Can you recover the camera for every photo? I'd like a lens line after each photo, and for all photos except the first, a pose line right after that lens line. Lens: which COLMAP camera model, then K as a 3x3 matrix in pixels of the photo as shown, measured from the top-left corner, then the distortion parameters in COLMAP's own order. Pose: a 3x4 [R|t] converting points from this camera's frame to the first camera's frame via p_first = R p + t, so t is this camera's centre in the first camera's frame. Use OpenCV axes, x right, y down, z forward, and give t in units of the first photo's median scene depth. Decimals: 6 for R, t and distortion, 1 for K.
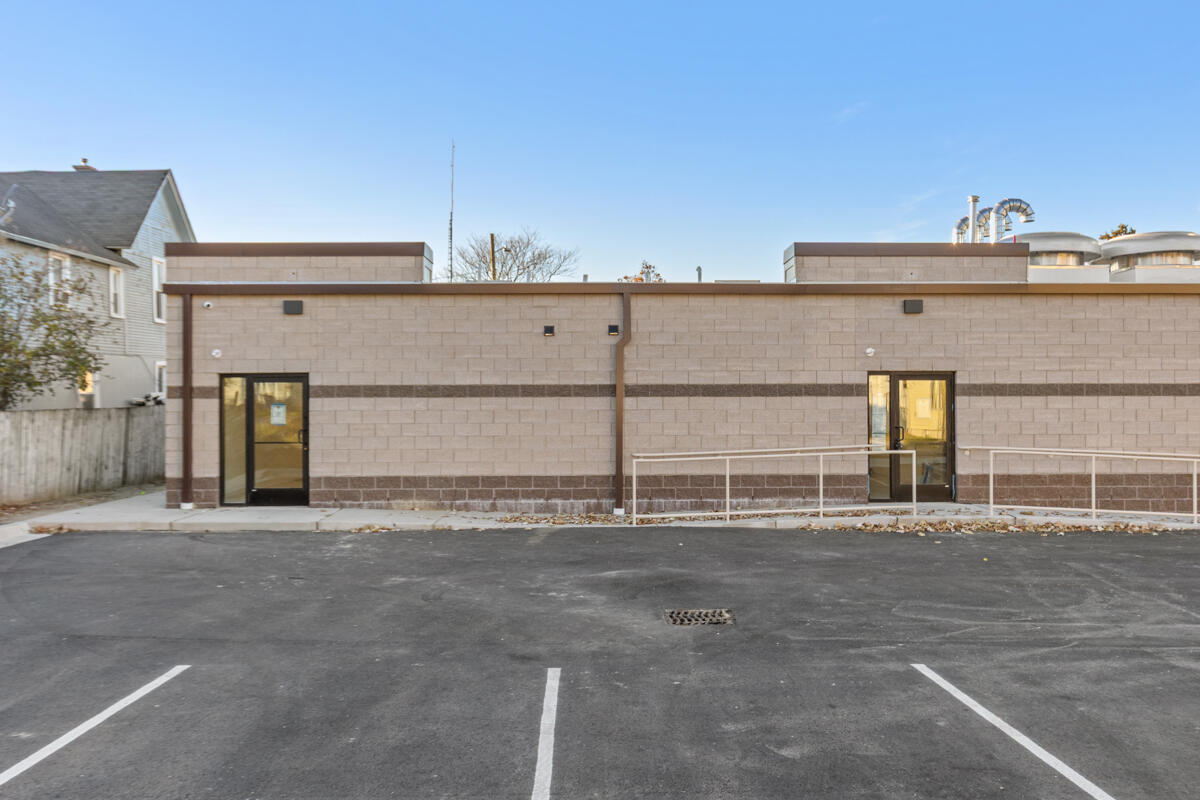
lens RADIAL K [[971.3, 0, 598.1], [0, 971.3, 391.4], [0, 0, 1]] dist [0.000550, -0.007362]
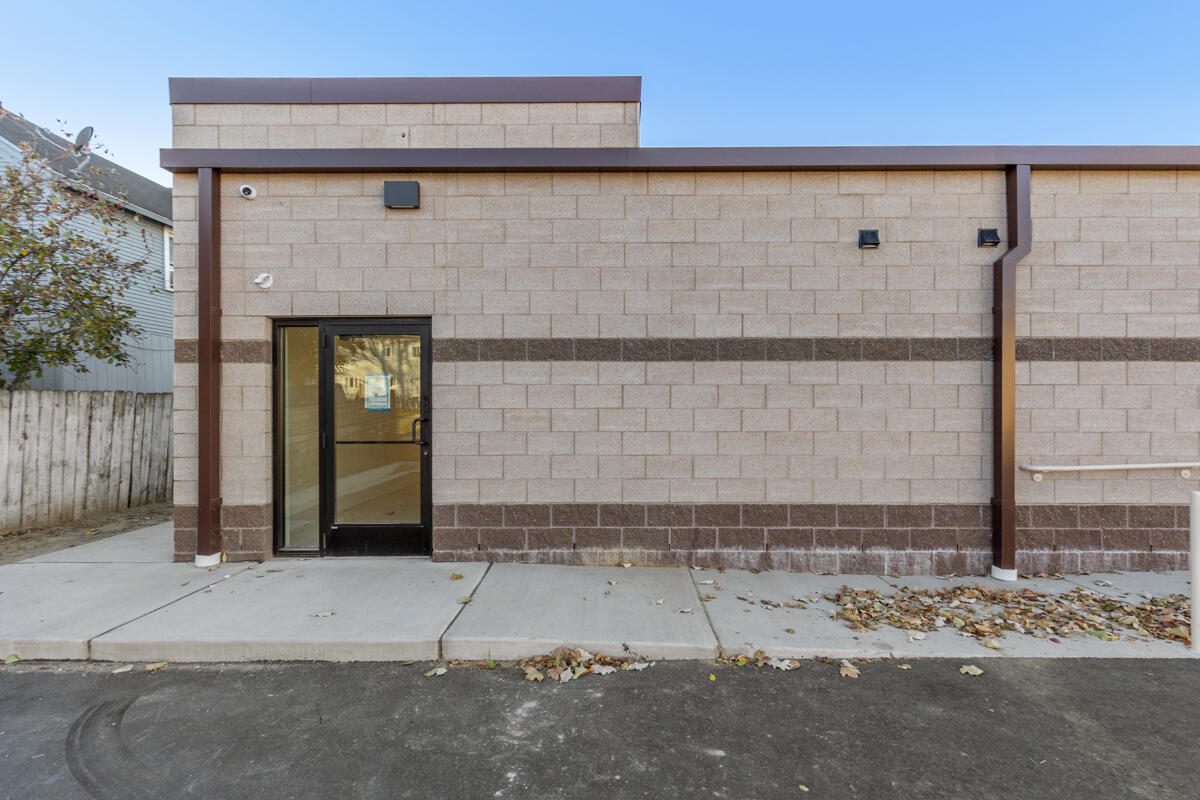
lens RADIAL K [[667.7, 0, 620.3], [0, 667.7, 409.2], [0, 0, 1]] dist [0.007104, -0.001796]
pose [[0.999682, 0.003288, -0.025015, -0.180092], [-0.002959, 0.999909, 0.013170, 0.028418], [0.025056, -0.013092, 0.999600, 0.620689]]
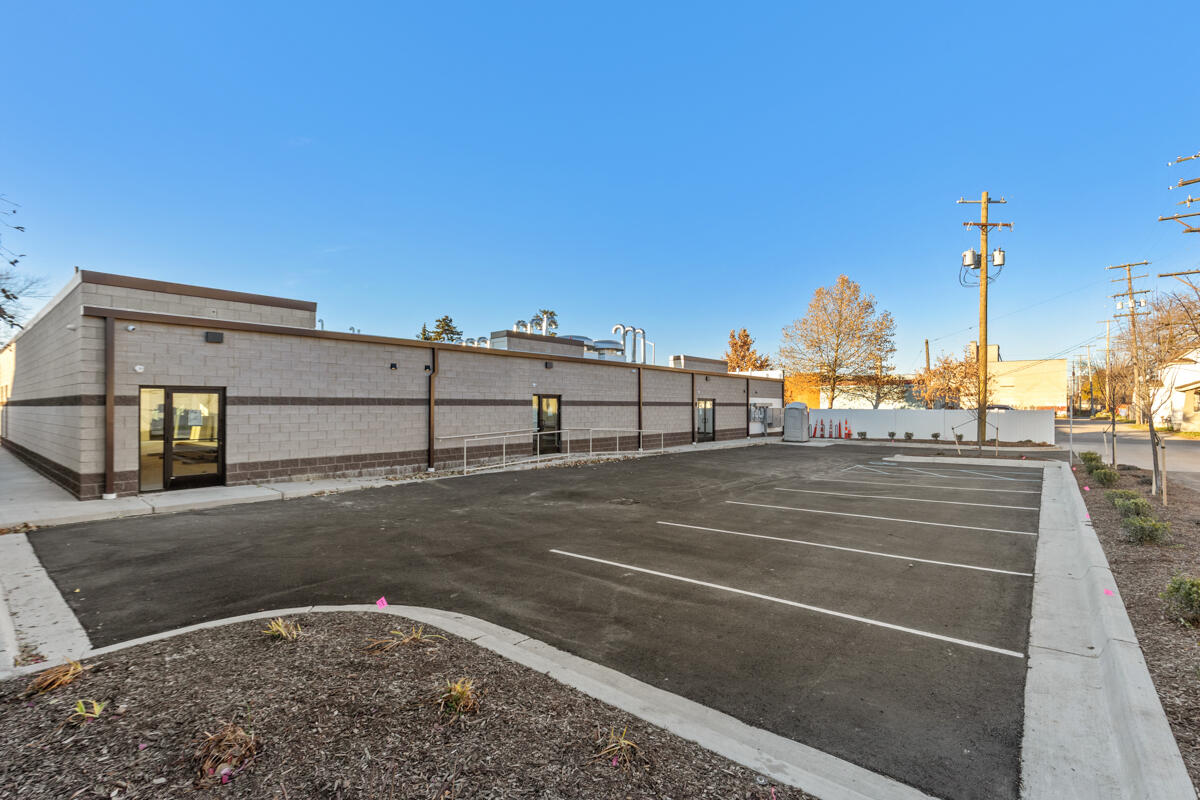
lens RADIAL K [[542.8, 0, 600.5], [0, 542.8, 397.2], [0, 0, 1]] dist [0.007229, -0.001195]
pose [[0.653625, 0.015498, 0.756660, -0.529029], [-0.008086, 0.999876, -0.013495, 0.001276], [-0.756775, 0.002702, 0.653669, 0.111055]]
